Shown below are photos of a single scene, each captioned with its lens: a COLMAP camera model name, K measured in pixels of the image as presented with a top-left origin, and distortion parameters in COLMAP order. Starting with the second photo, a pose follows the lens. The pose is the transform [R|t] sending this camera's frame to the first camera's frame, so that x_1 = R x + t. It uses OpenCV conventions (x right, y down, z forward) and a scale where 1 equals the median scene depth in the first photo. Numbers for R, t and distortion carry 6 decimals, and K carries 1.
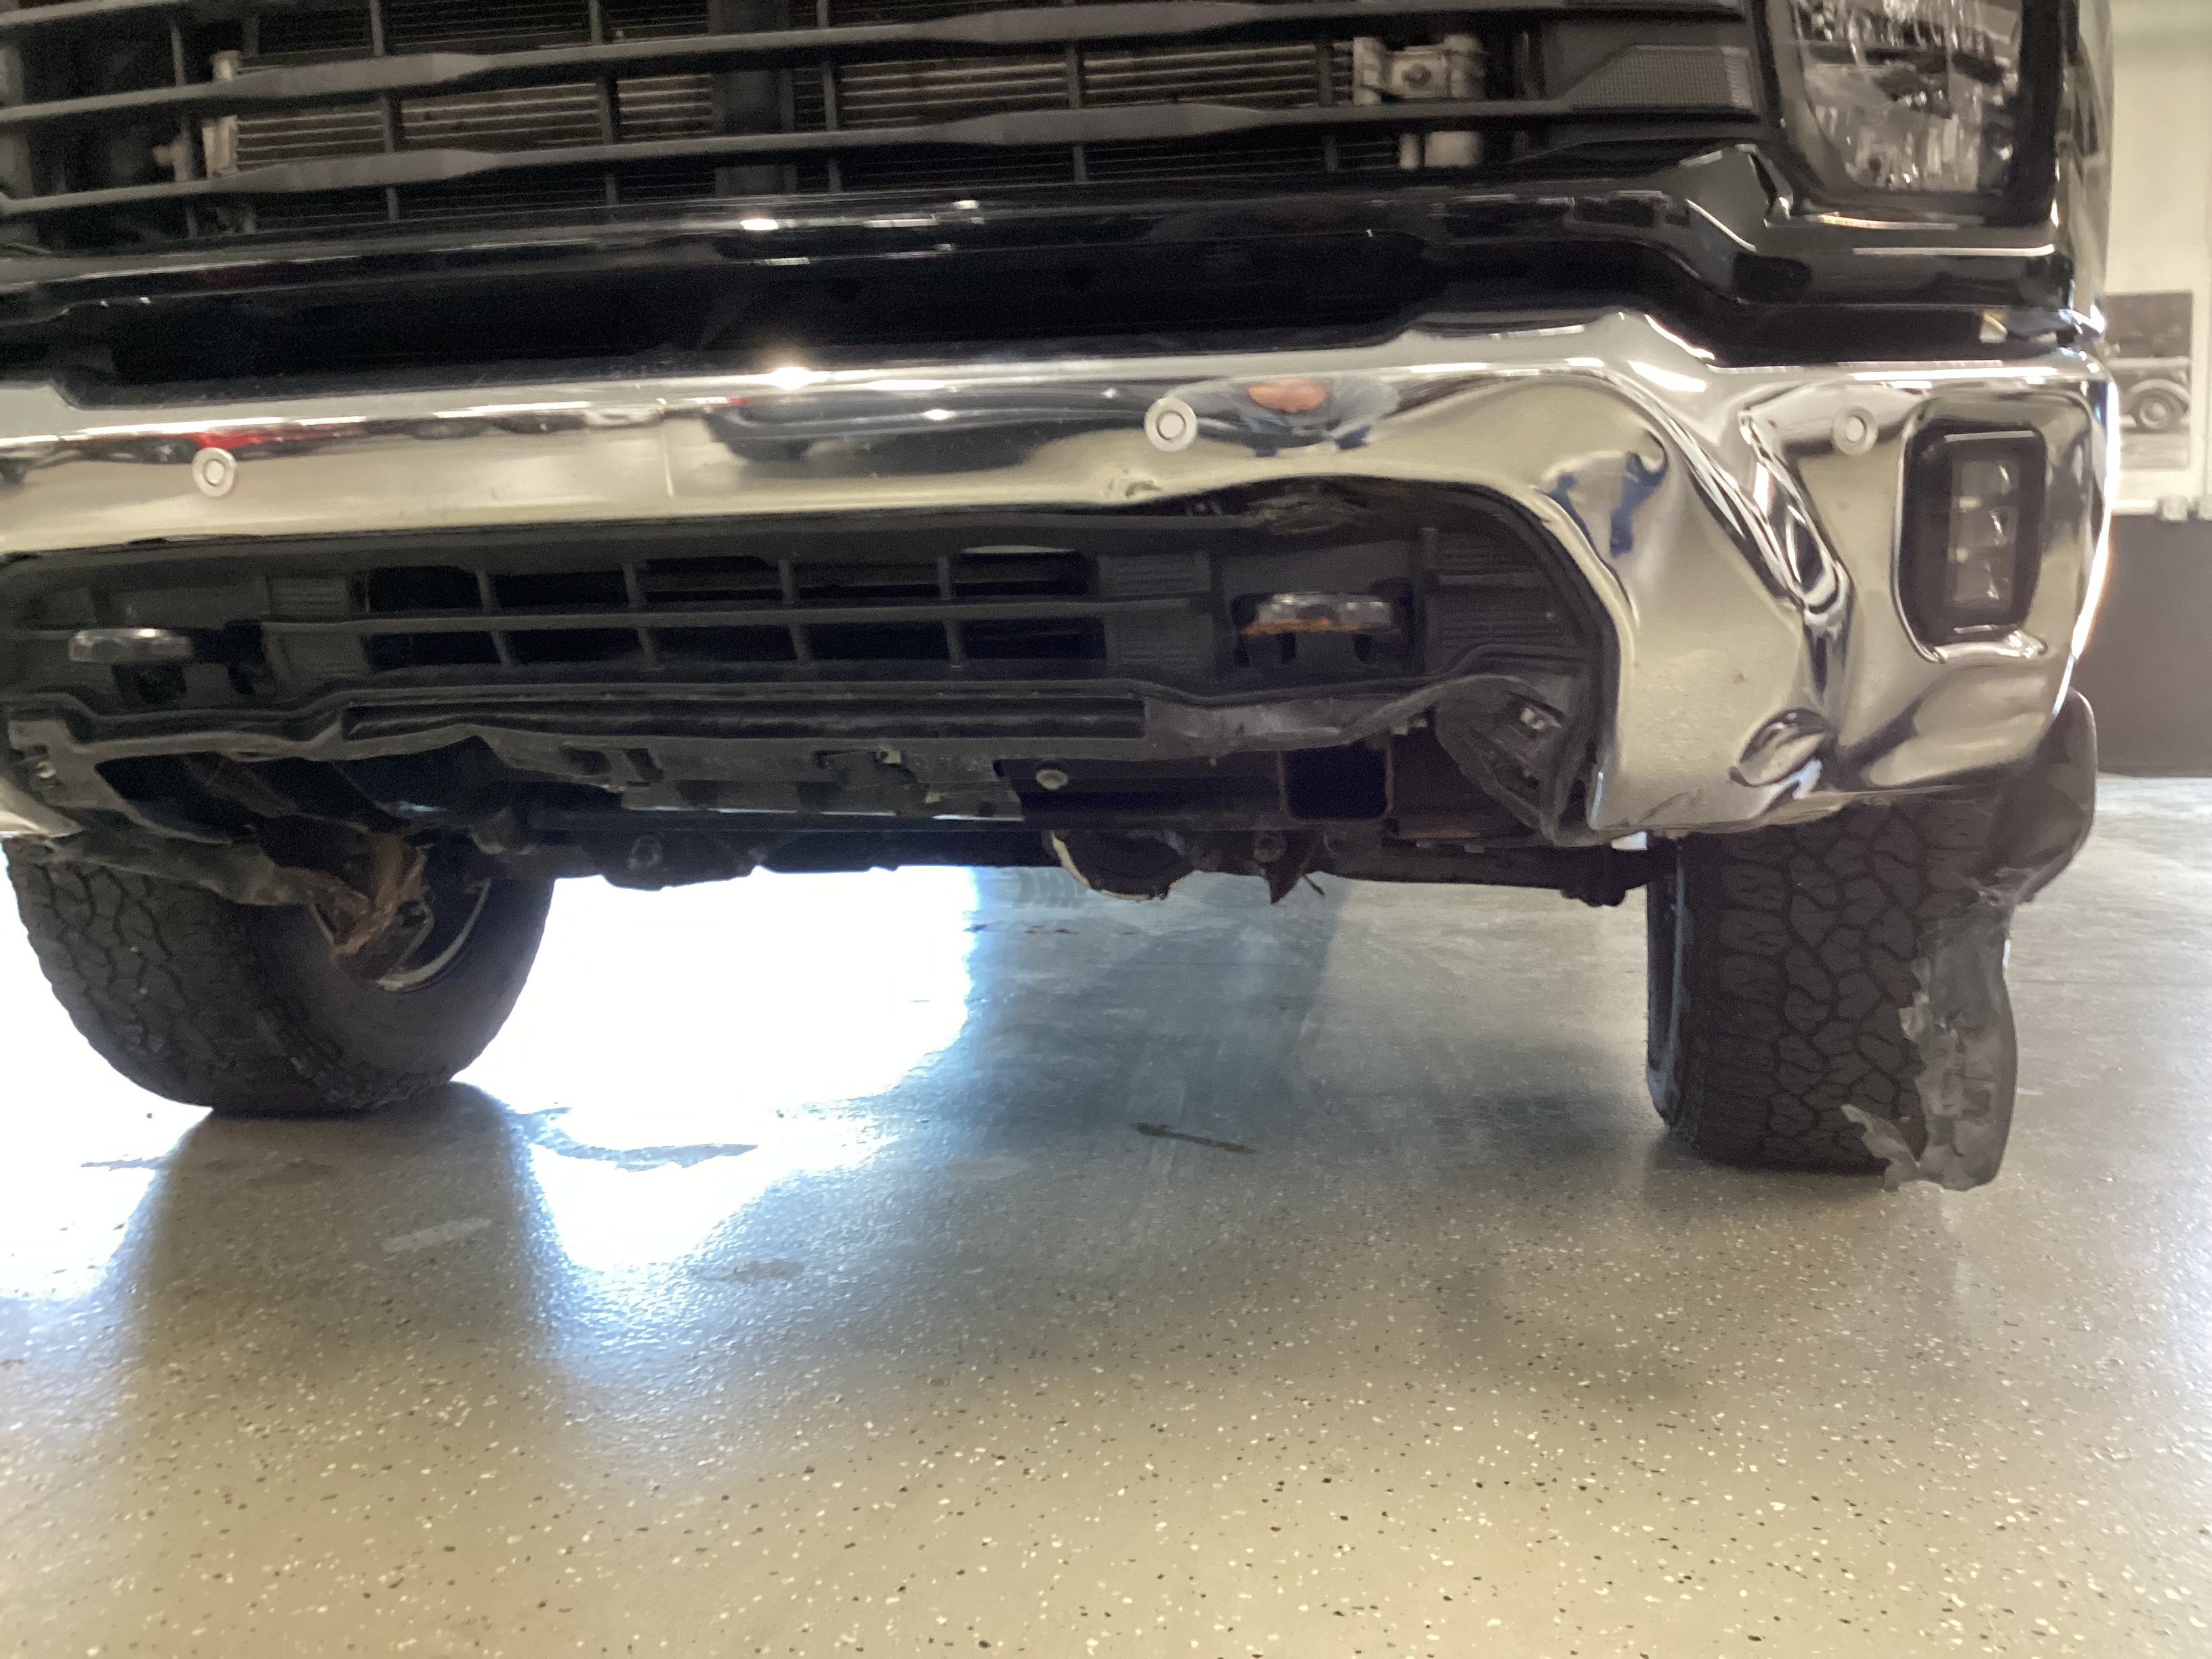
lens RADIAL K [[2013.6, 0, 1096.8], [0, 2013.6, 823.1], [0, 0, 1]] dist [0.110412, -0.252380]
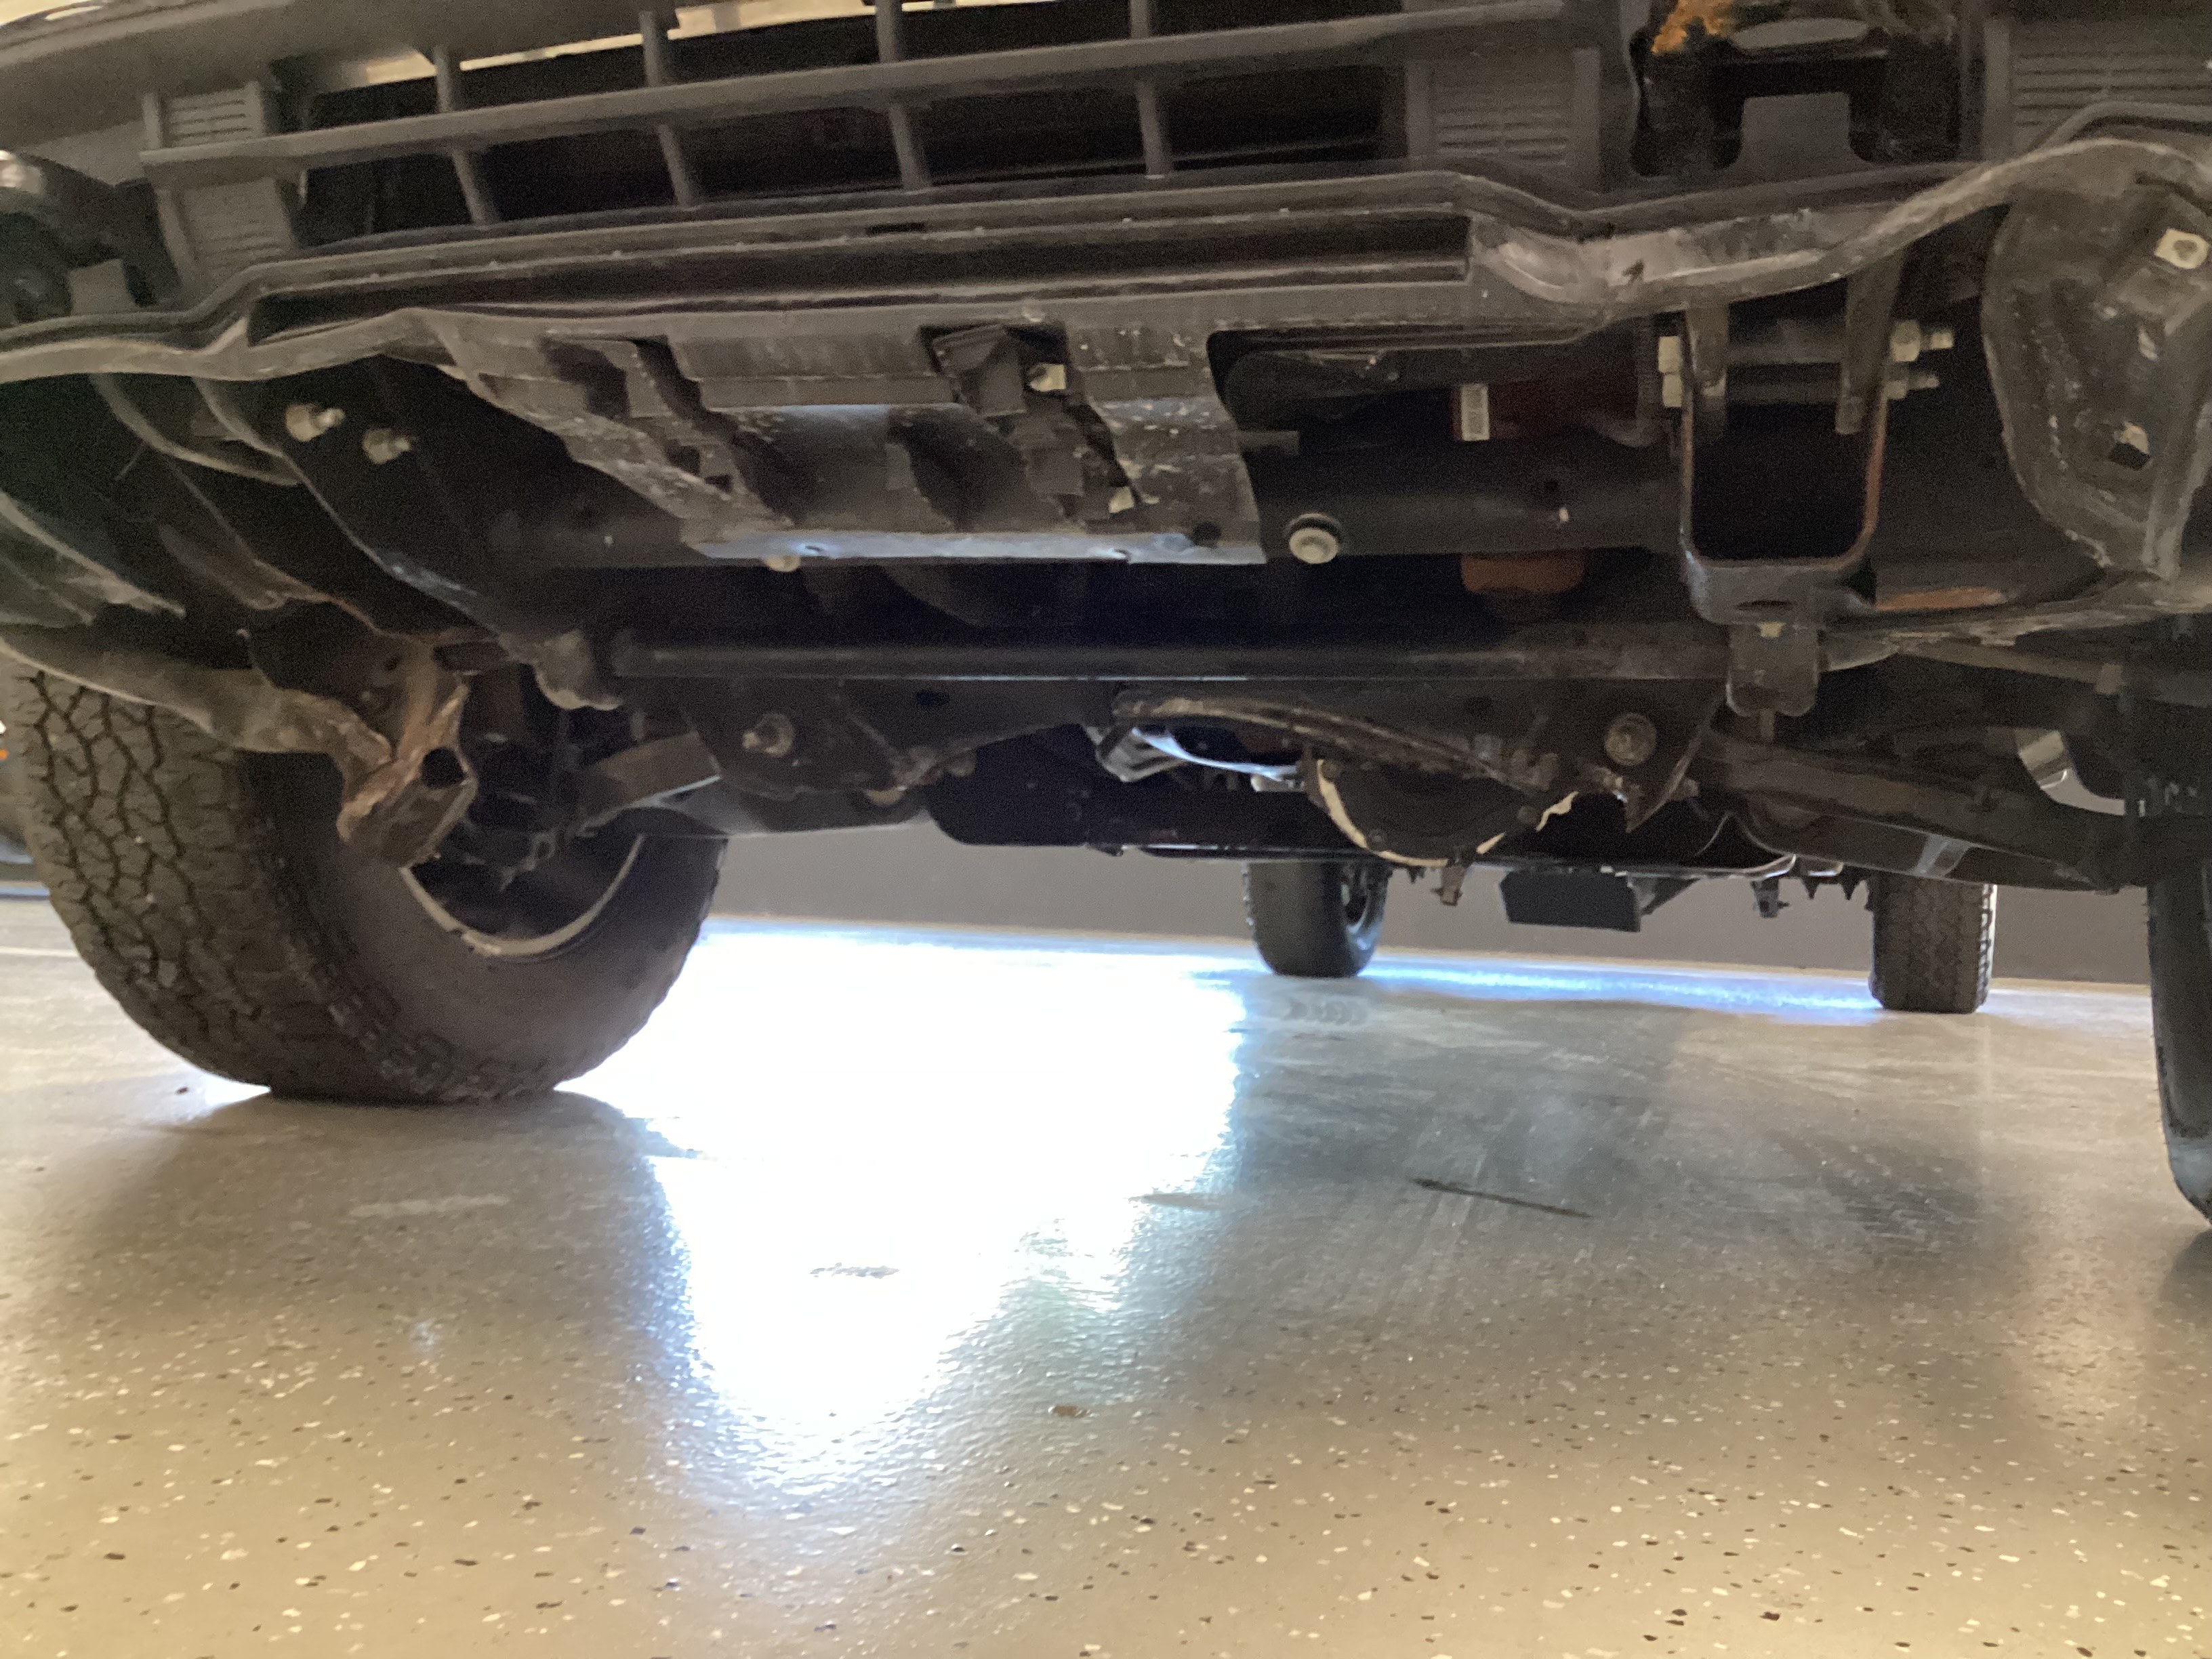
lens RADIAL K [[2013.6, 0, 1096.8], [0, 2013.6, 823.1], [0, 0, 1]] dist [0.110412, -0.252380]
pose [[0.988210, 0.045203, -0.146280, 0.007975], [-0.061669, 0.992009, -0.110064, 0.134621], [0.140136, 0.117787, 0.983101, 0.314166]]
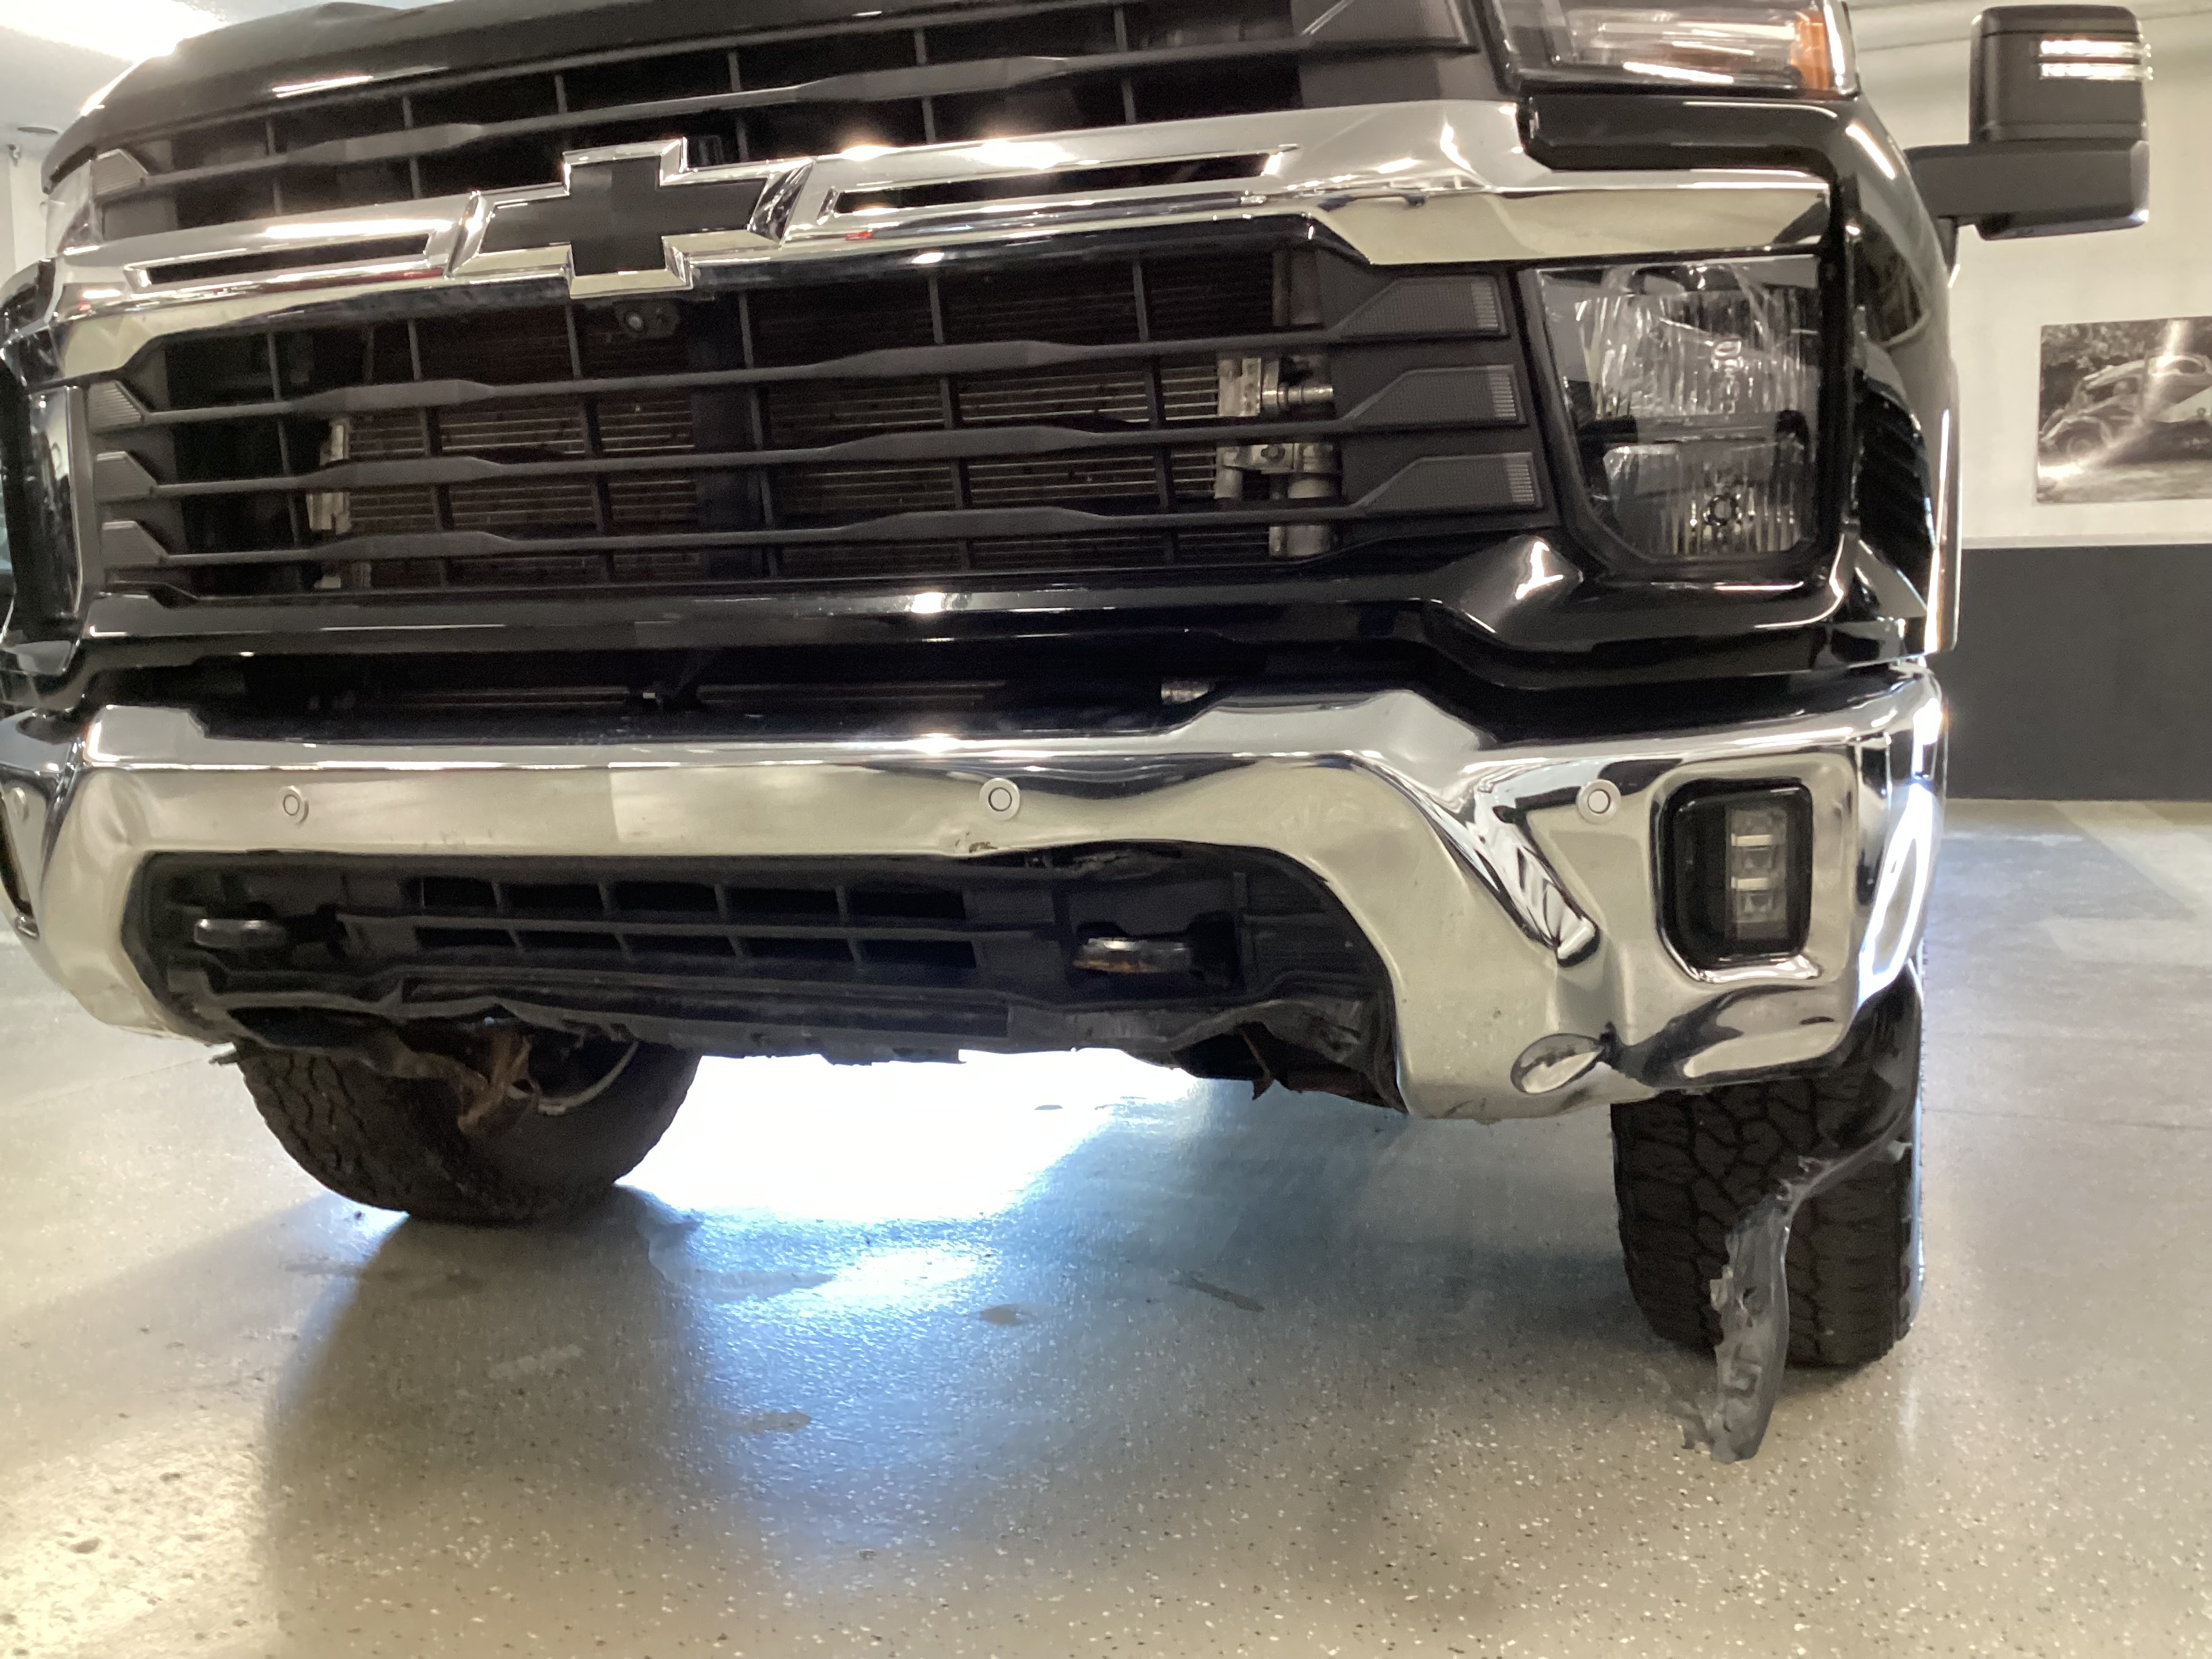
lens RADIAL K [[2013.6, 0, 1096.8], [0, 2013.6, 823.1], [0, 0, 1]] dist [0.110412, -0.252380]
pose [[0.985185, 0.012329, -0.171052, 0.202247], [-0.009786, 0.999829, 0.015699, -0.137279], [0.171216, -0.013792, 0.985137, -0.115185]]
